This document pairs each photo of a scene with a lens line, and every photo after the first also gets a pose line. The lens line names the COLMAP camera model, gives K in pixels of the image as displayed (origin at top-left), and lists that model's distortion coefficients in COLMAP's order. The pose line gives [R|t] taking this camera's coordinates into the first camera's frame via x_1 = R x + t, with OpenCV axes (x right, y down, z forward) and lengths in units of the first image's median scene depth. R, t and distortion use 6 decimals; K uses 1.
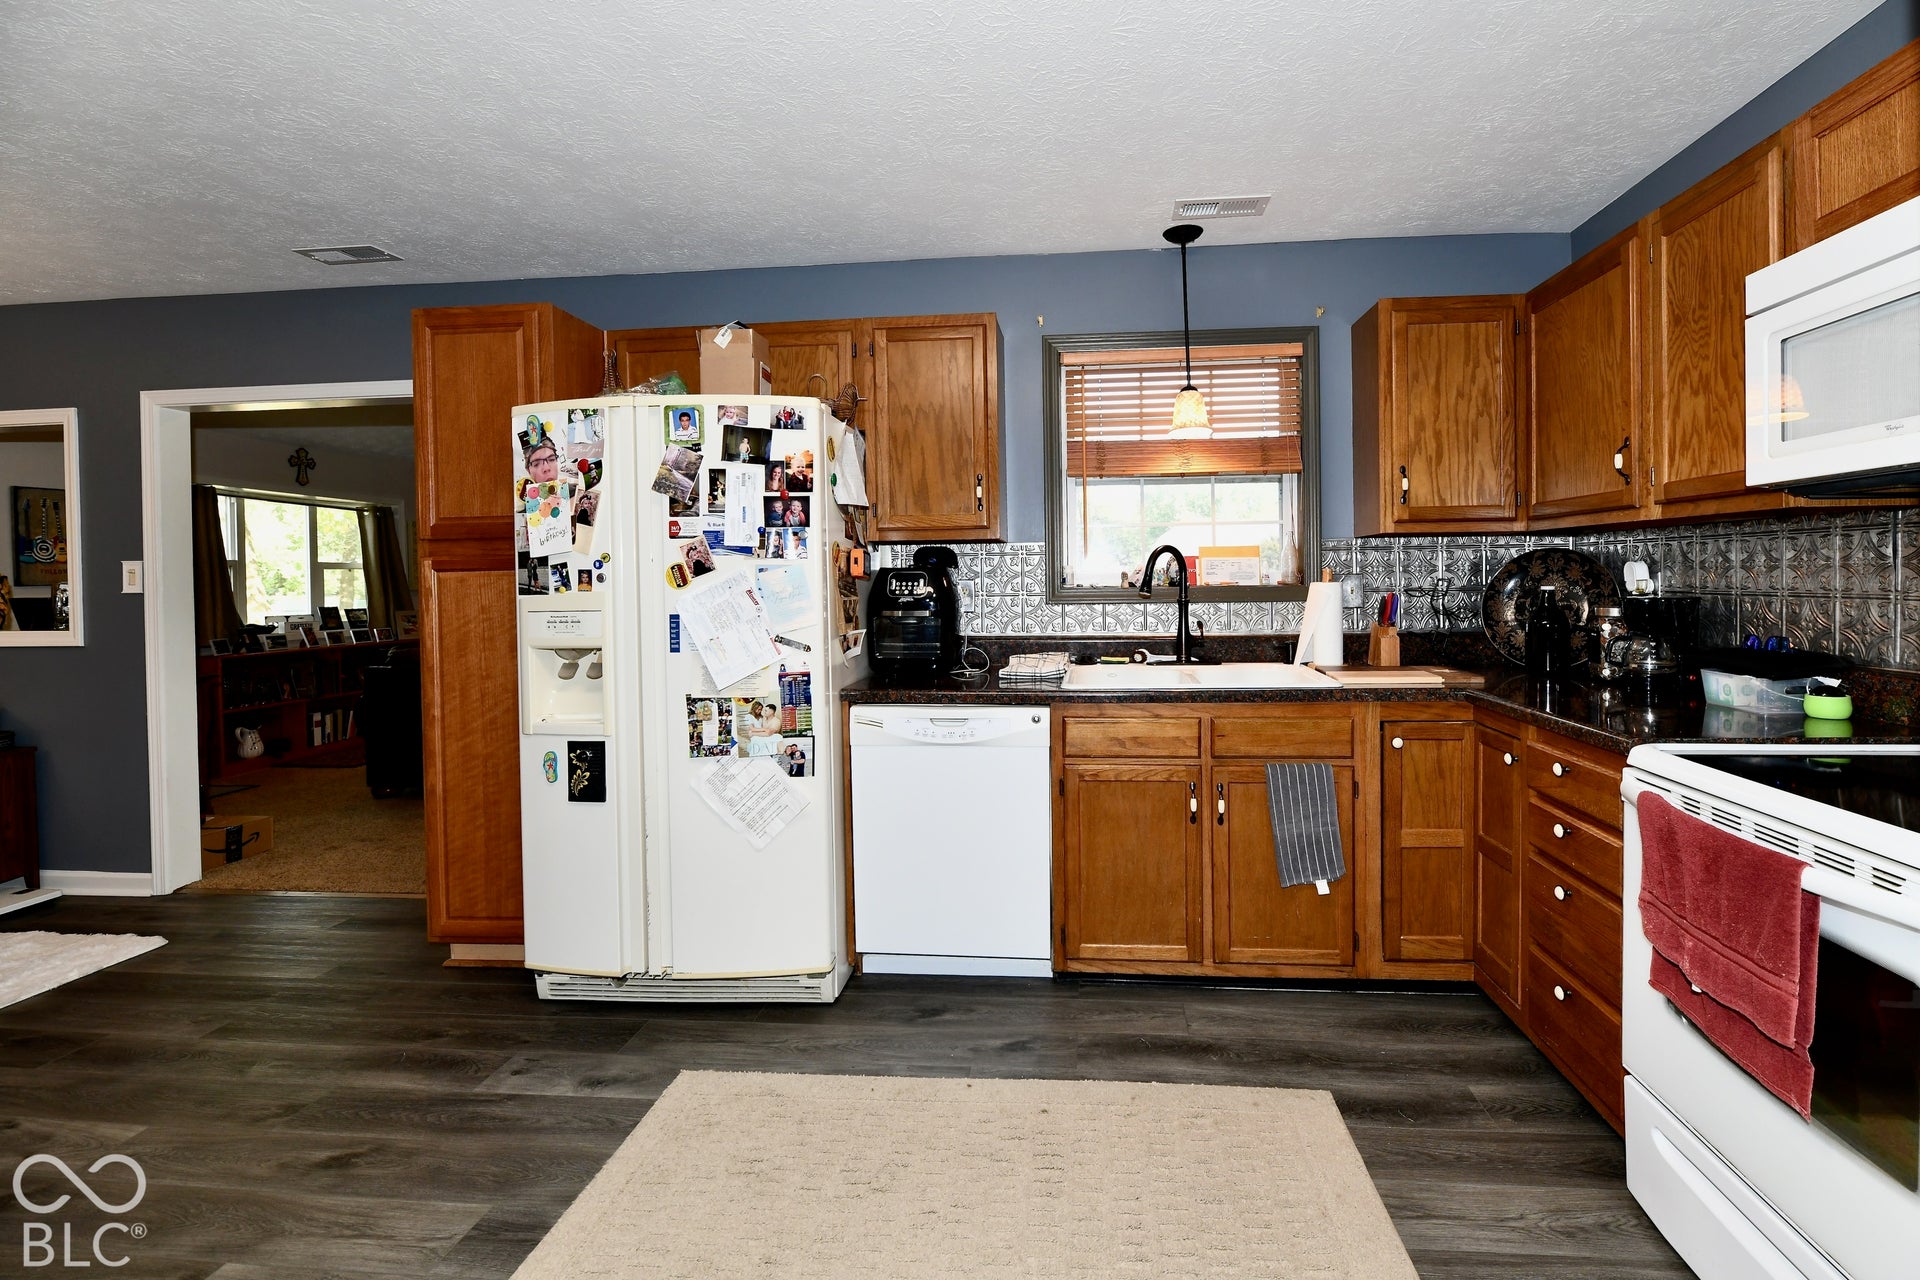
lens RADIAL K [[846.4, 0, 1024.1], [0, 846.4, 584.3], [0, 0, 1]] dist [0.000308, -0.003840]
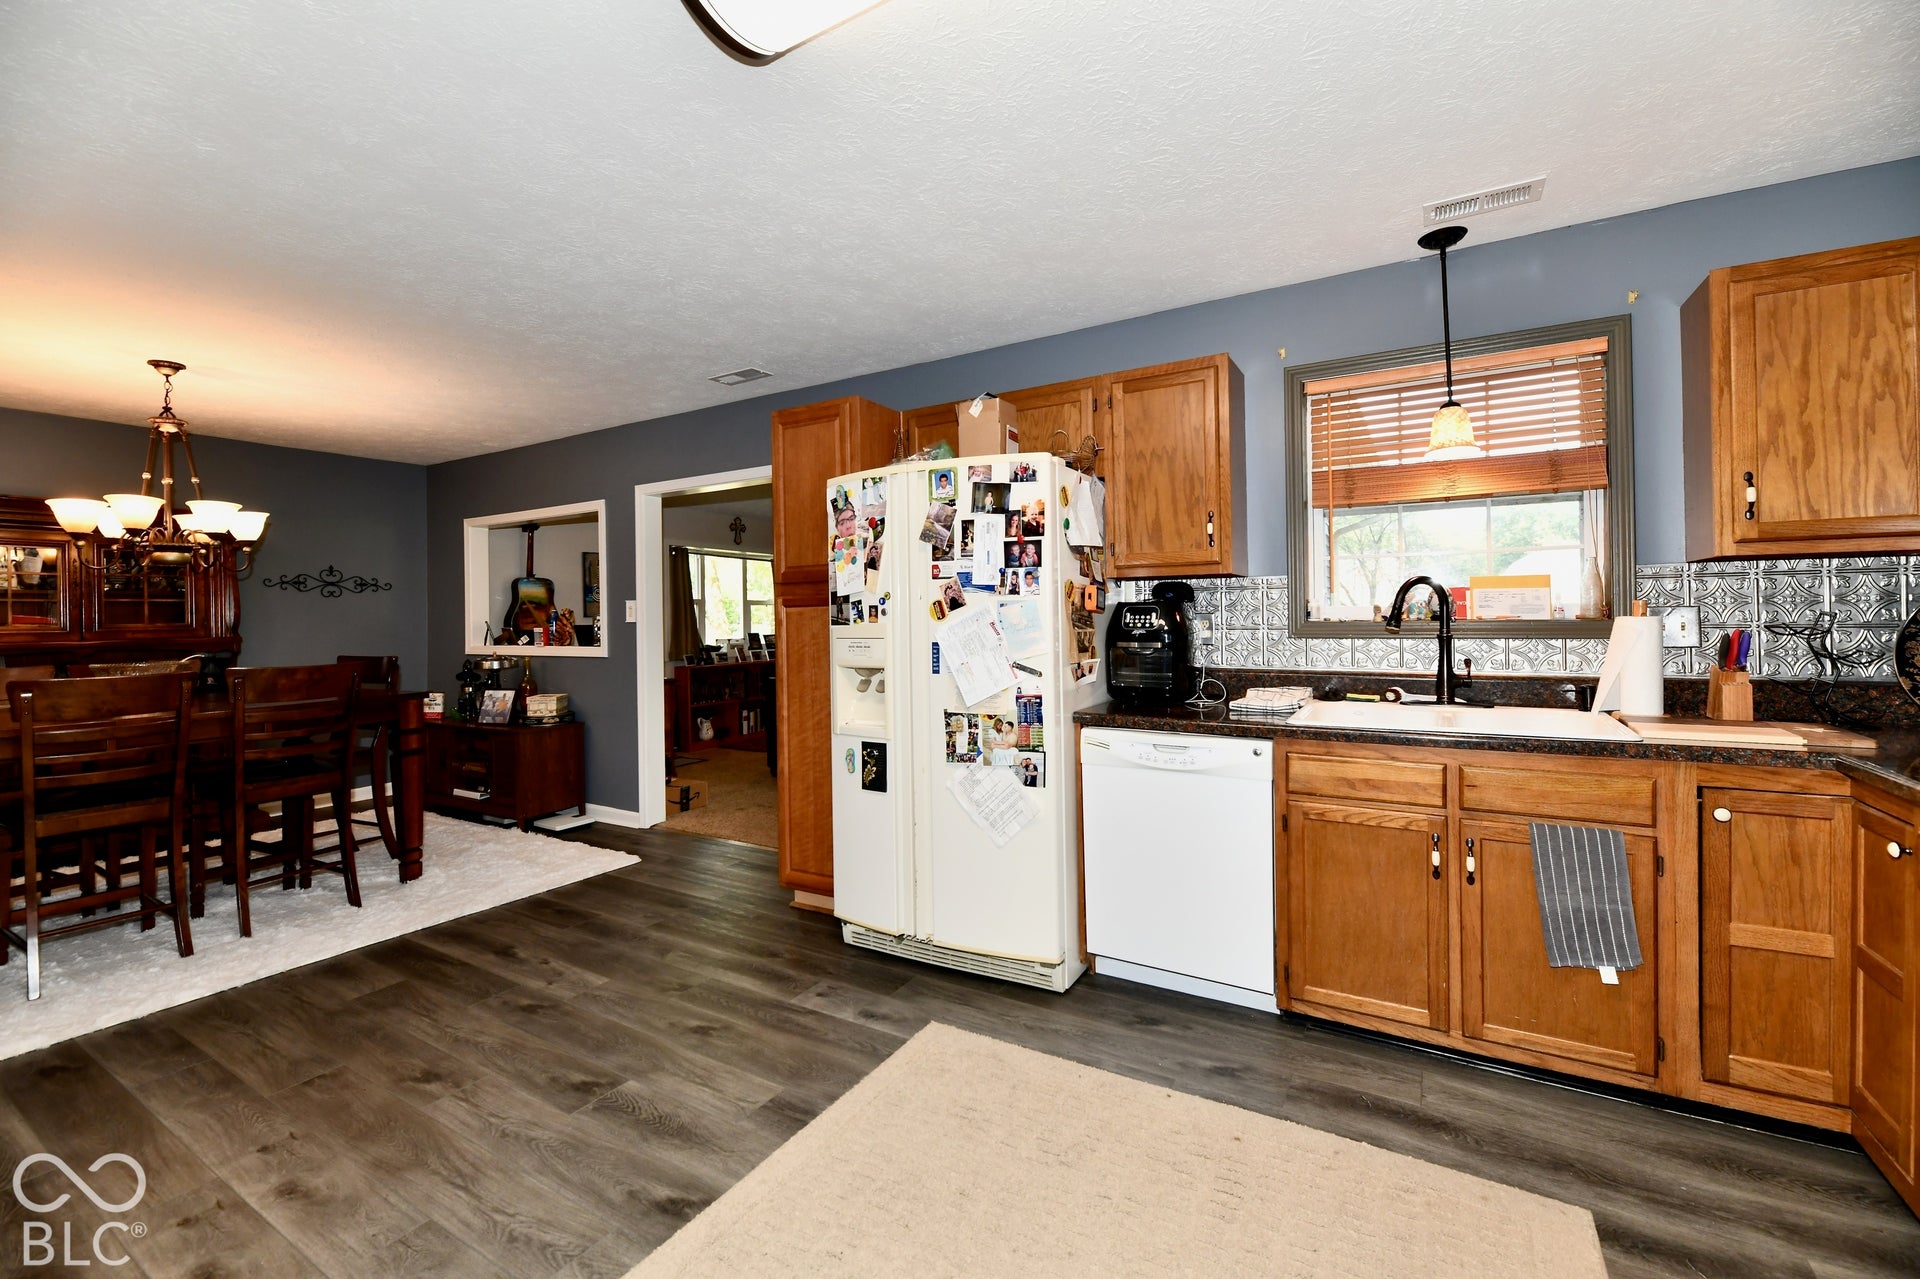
lens RADIAL K [[791.7, 0, 966.9], [0, 791.7, 611.4], [0, 0, 1]] dist [-0.001484, -0.002252]
pose [[0.901128, -0.000799, -0.433553, 0.109843], [-0.002197, 0.999977, -0.006409, -0.001131], [0.433548, 0.006728, 0.901105, 0.002725]]
